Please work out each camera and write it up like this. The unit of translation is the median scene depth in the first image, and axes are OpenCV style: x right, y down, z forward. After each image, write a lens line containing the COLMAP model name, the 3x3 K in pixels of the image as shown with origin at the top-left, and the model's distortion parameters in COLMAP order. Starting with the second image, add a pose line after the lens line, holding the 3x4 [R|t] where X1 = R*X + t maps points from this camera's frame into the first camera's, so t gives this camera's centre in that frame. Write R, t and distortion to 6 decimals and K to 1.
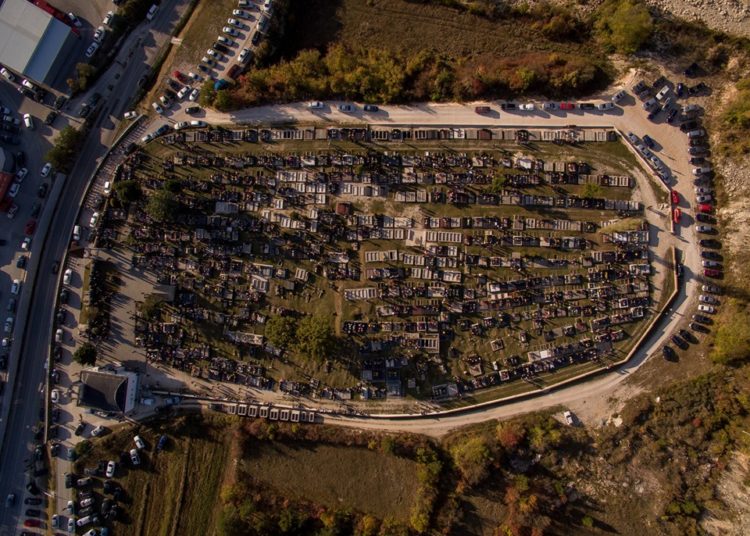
lens RADIAL K [[435.4, 0, 371.3], [0, 435.4, 277.0], [0, 0, 1]] dist [-0.121999, 0.086015]
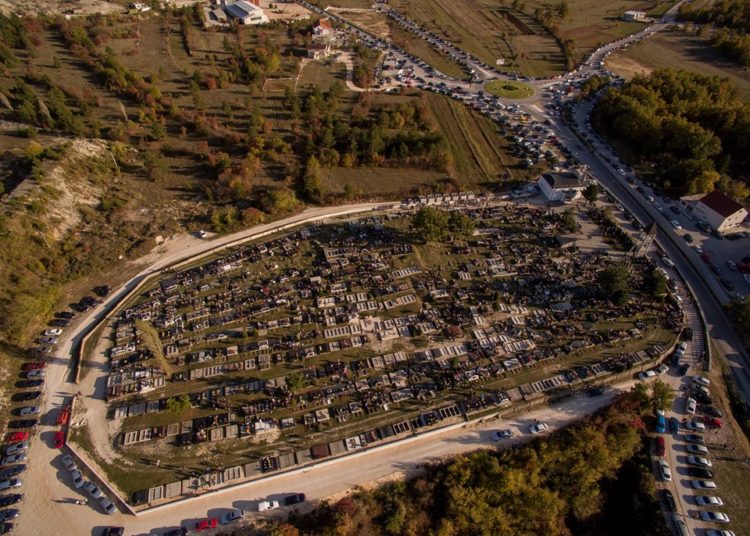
lens RADIAL K [[435.4, 0, 371.3], [0, 435.4, 277.0], [0, 0, 1]] dist [-0.121999, 0.086015]
pose [[-0.961135, 0.200114, -0.190193, 0.263145], [-0.275883, -0.670296, 0.688906, -0.678203], [0.010374, 0.714603, 0.699453, 0.255546]]
